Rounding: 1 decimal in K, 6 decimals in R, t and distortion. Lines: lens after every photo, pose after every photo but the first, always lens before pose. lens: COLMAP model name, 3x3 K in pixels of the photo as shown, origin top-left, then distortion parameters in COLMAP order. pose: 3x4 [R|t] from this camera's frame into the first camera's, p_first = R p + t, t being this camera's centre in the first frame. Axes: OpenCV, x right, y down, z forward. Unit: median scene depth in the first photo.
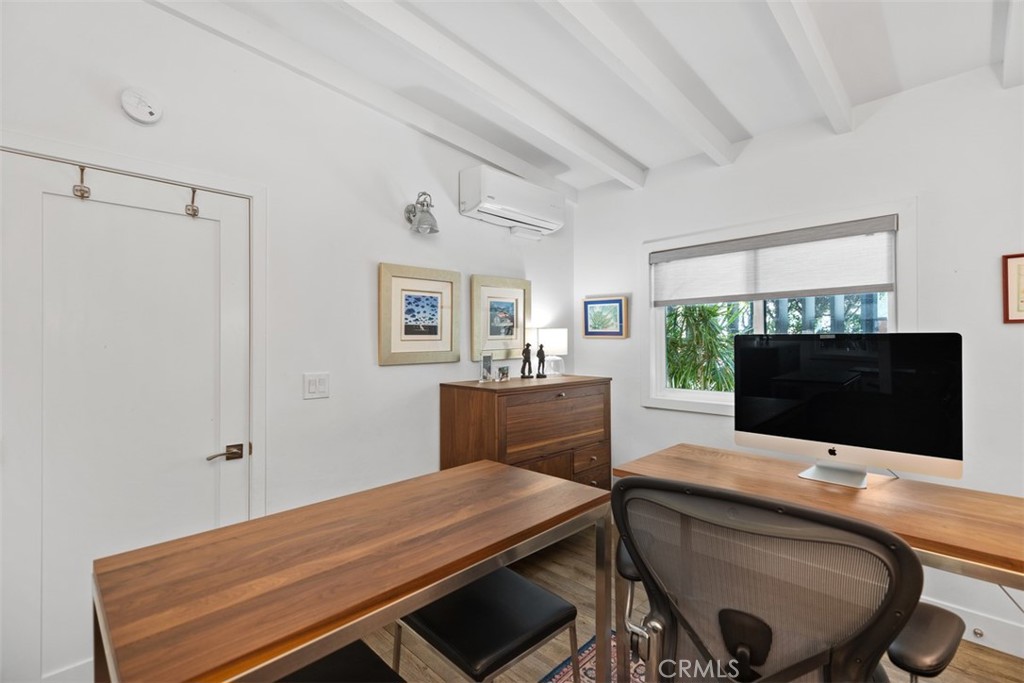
lens RADIAL K [[465.4, 0, 512.7], [0, 465.4, 338.4], [0, 0, 1]] dist [0.003528, 0.000122]
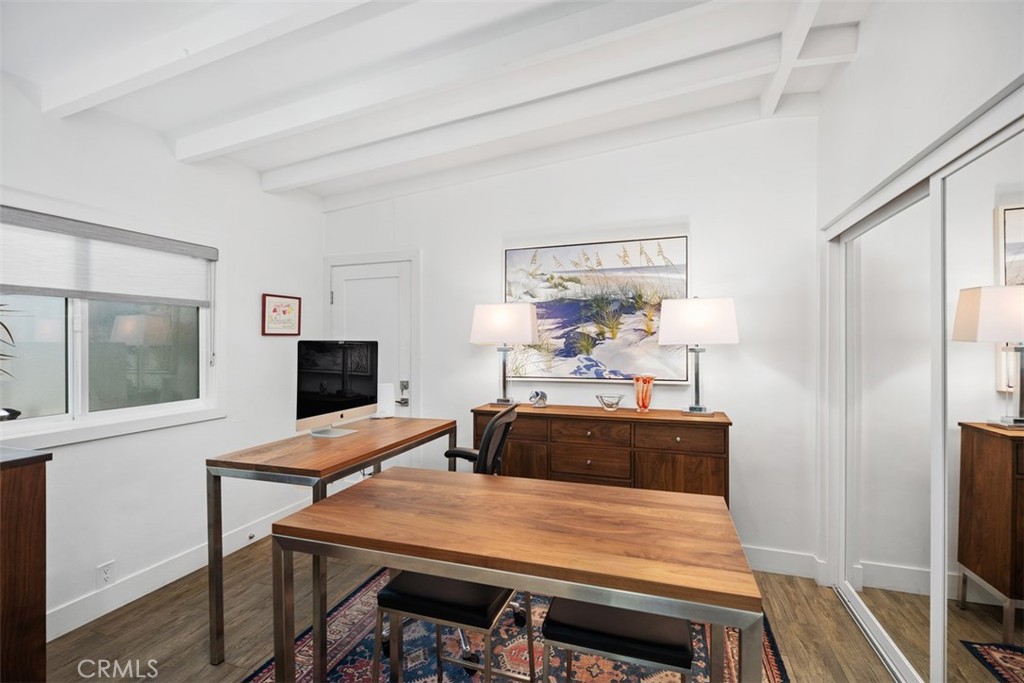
lens RADIAL K [[465.4, 0, 510.8], [0, 465.4, 343.7], [0, 0, 1]] dist [0.003528, 0.000122]
pose [[-0.450455, 0.006612, 0.892774, -0.967311], [0.006585, 0.999970, -0.004084, 0.010549], [-0.892775, 0.004039, -0.450485, 1.193031]]
